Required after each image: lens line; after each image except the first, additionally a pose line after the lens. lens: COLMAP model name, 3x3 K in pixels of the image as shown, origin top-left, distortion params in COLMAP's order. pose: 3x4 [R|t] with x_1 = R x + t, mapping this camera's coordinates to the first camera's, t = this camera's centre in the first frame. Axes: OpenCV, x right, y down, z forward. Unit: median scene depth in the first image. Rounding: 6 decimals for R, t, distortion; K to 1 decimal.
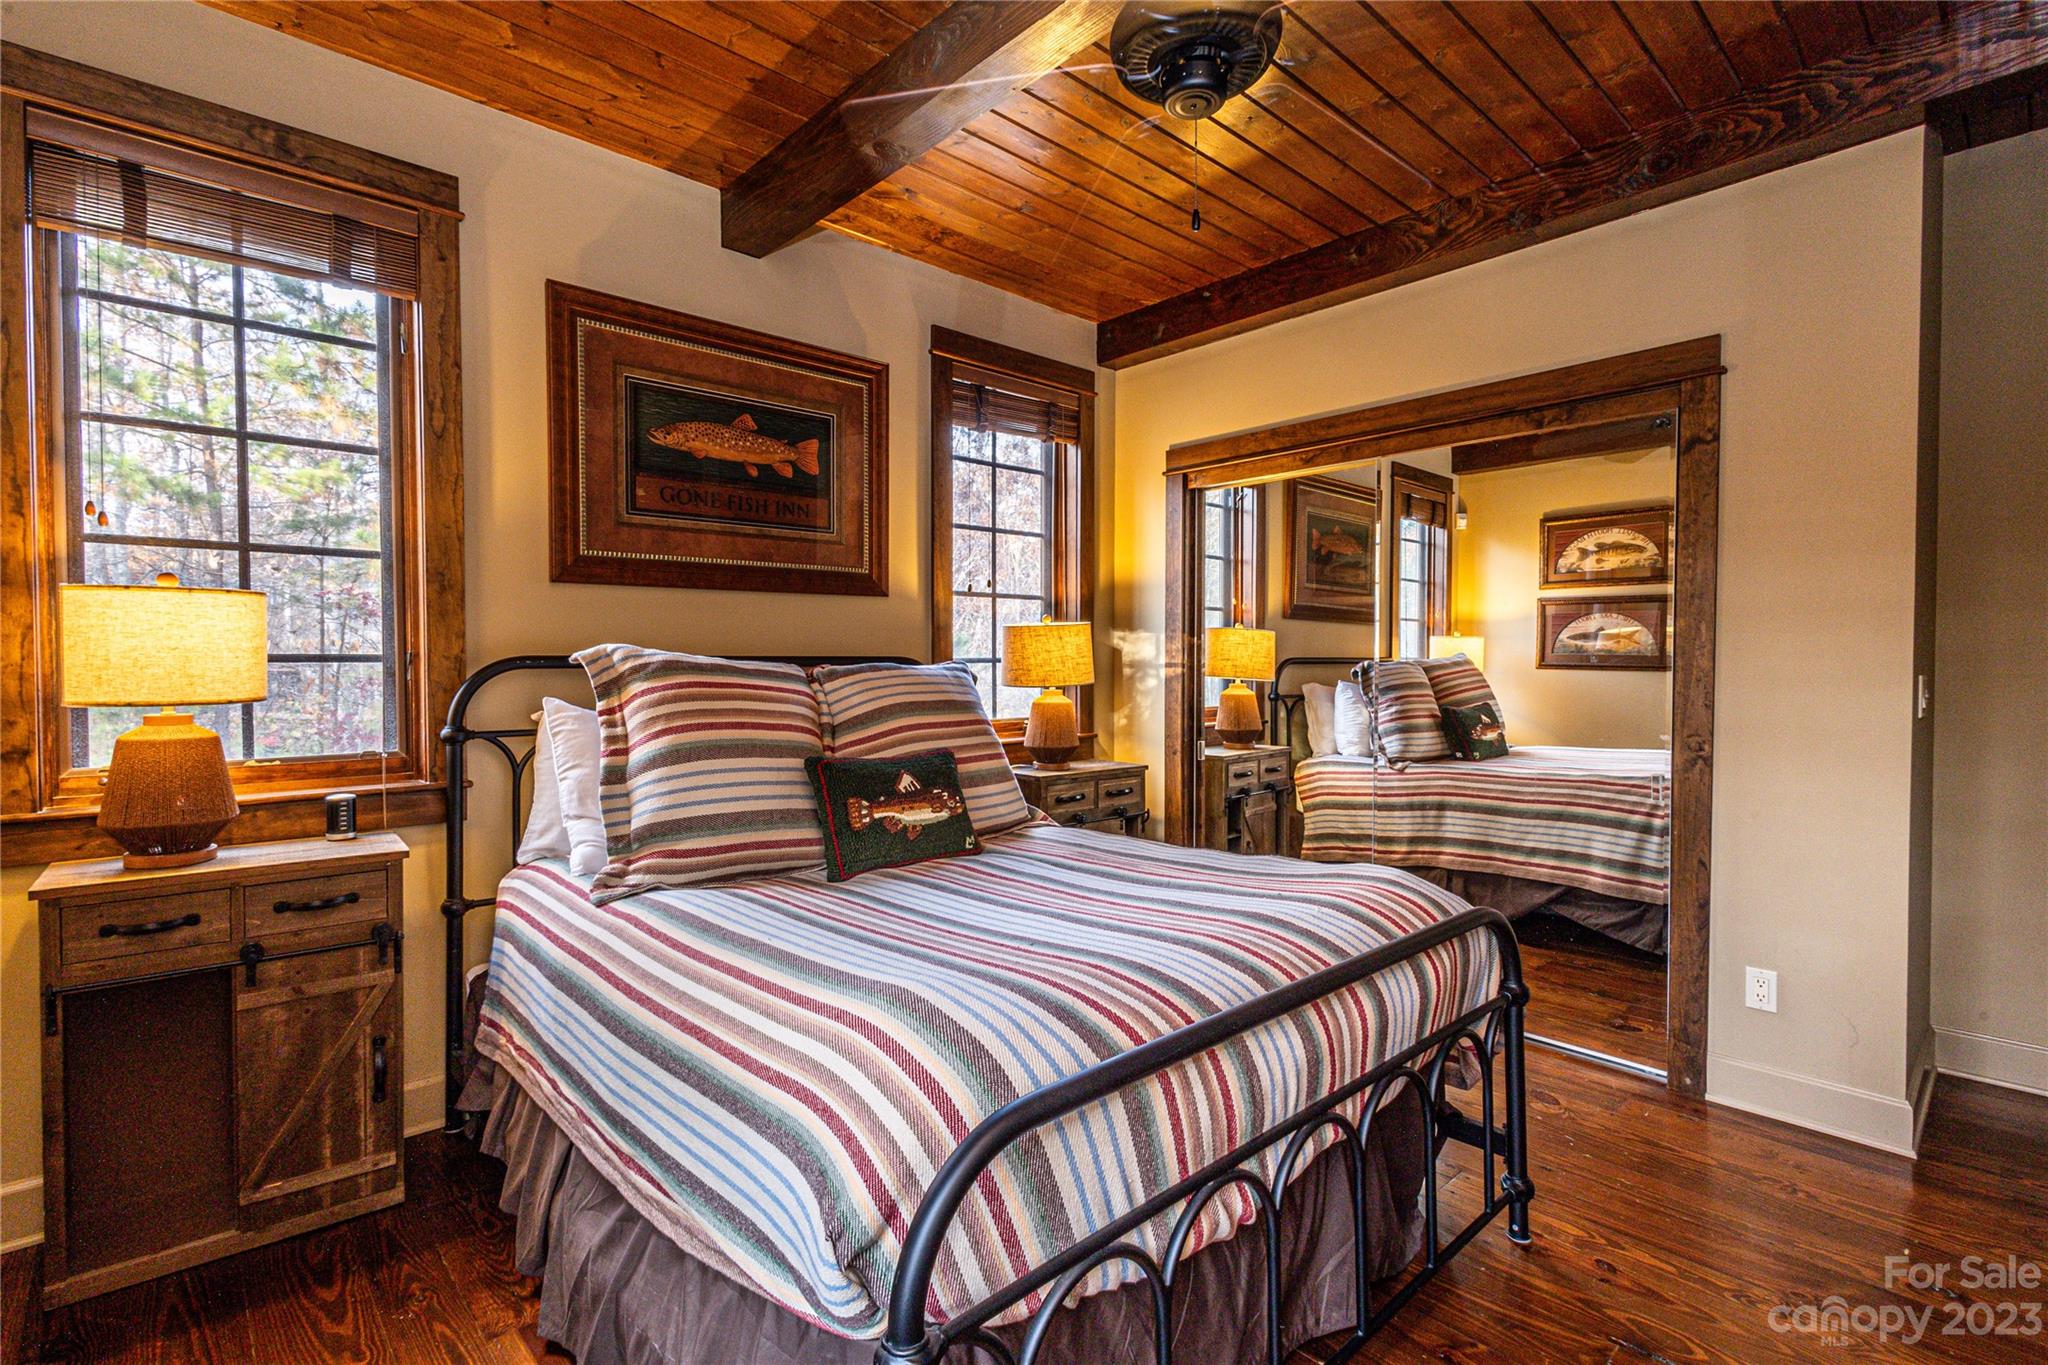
lens RADIAL K [[939.2, 0, 1024.0], [0, 939.2, 668.5], [0, 0, 1]] dist [0.010090, -0.003259]
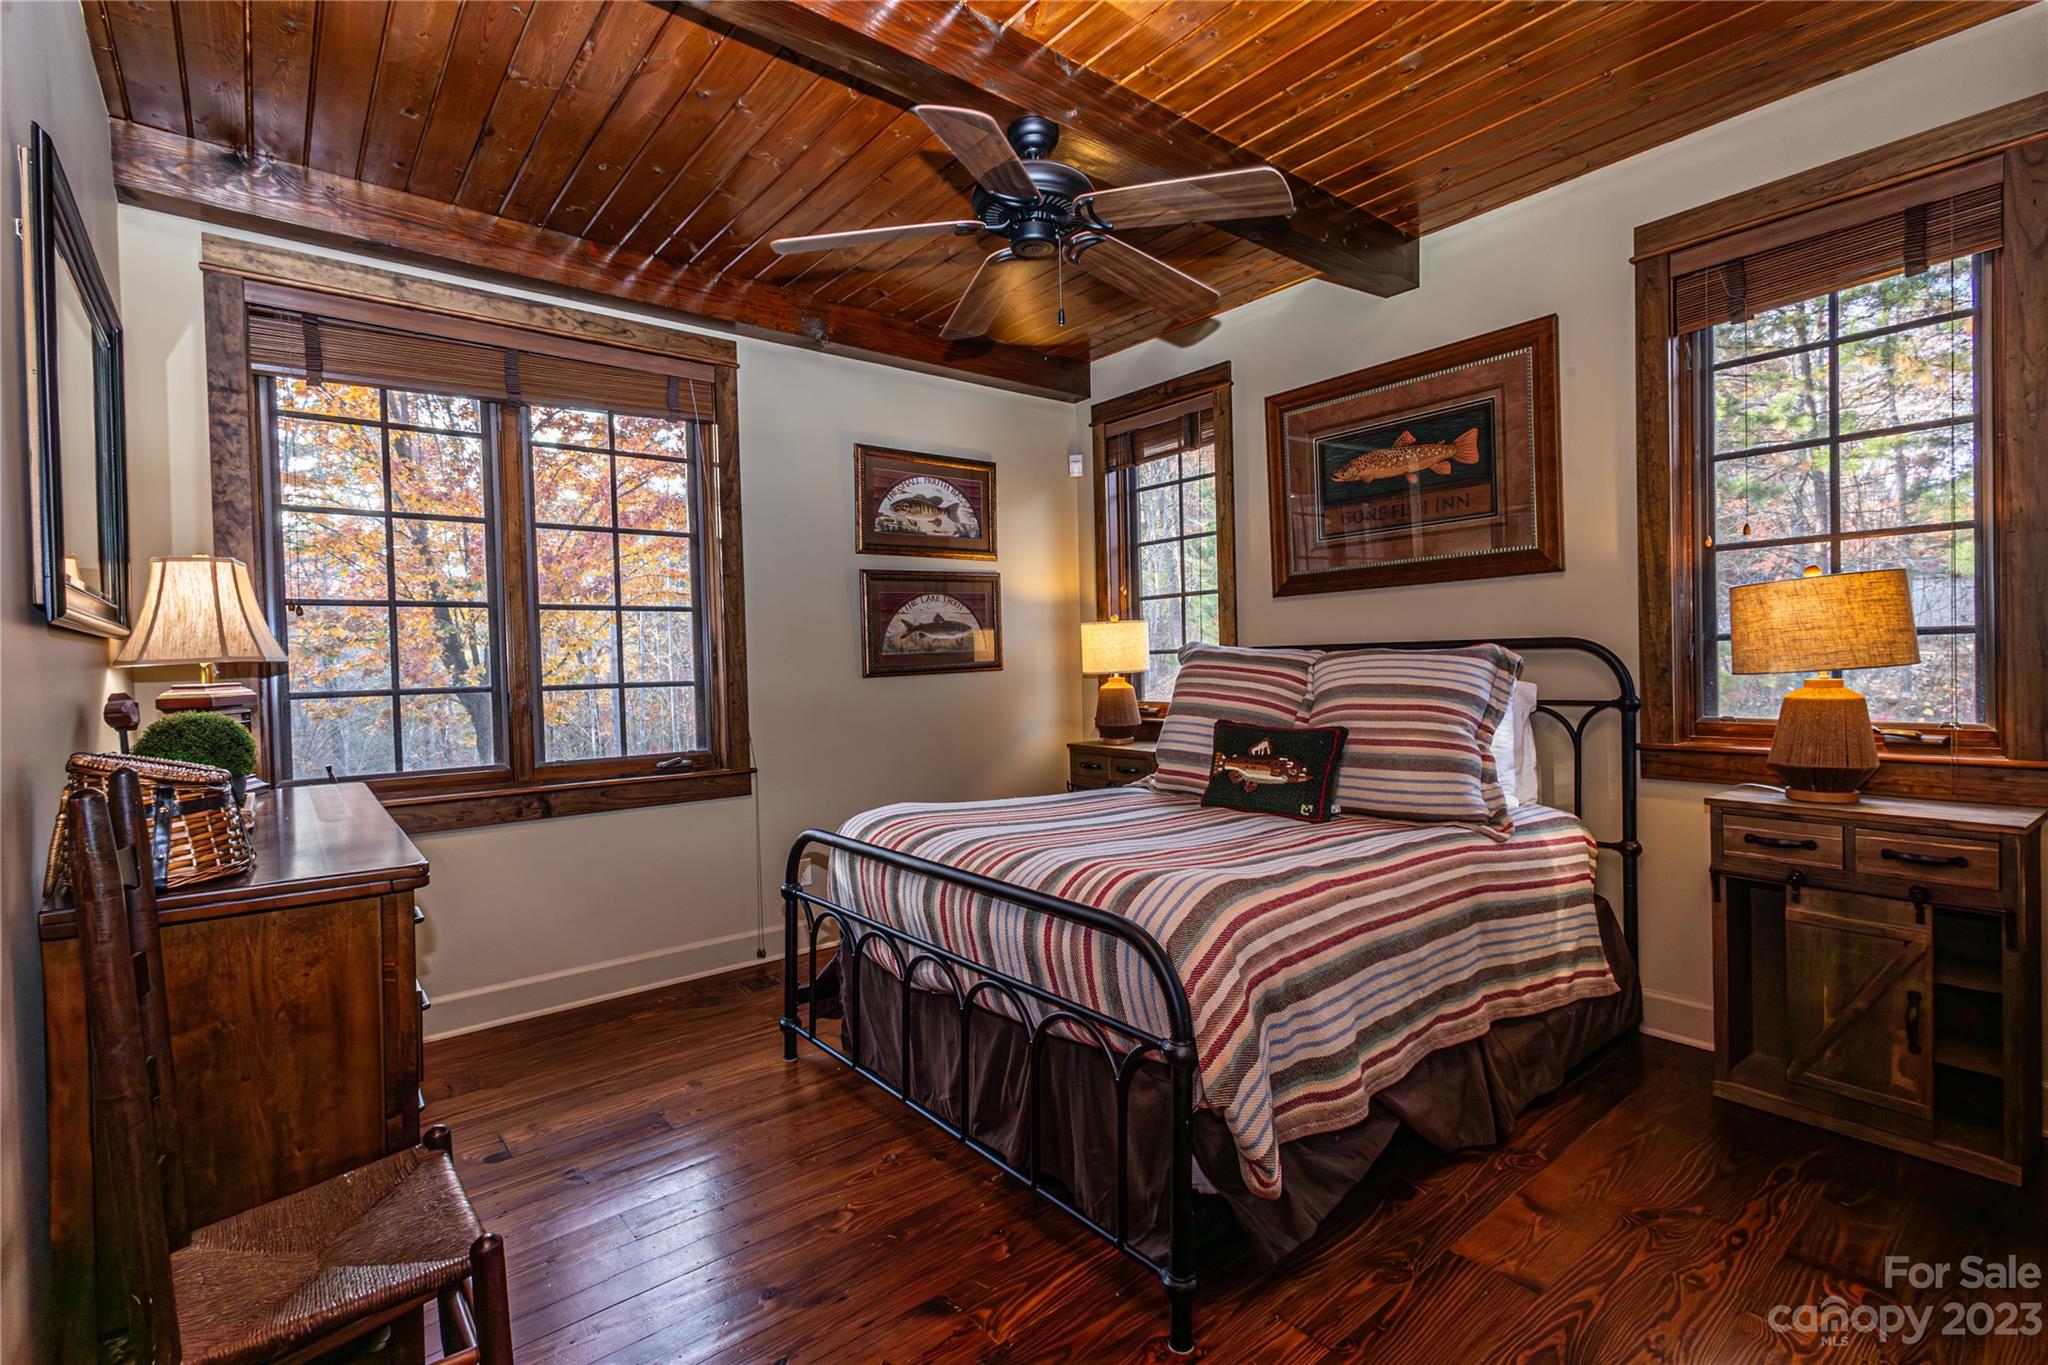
lens RADIAL K [[939.2, 0, 1025.0], [0, 939.2, 681.5], [0, 0, 1]] dist [0.010090, -0.003259]
pose [[-0.071292, 0.036082, -0.996803, 0.898172], [0.023111, 0.999137, 0.034513, -0.014241], [0.997188, -0.020577, -0.072064, 0.609451]]
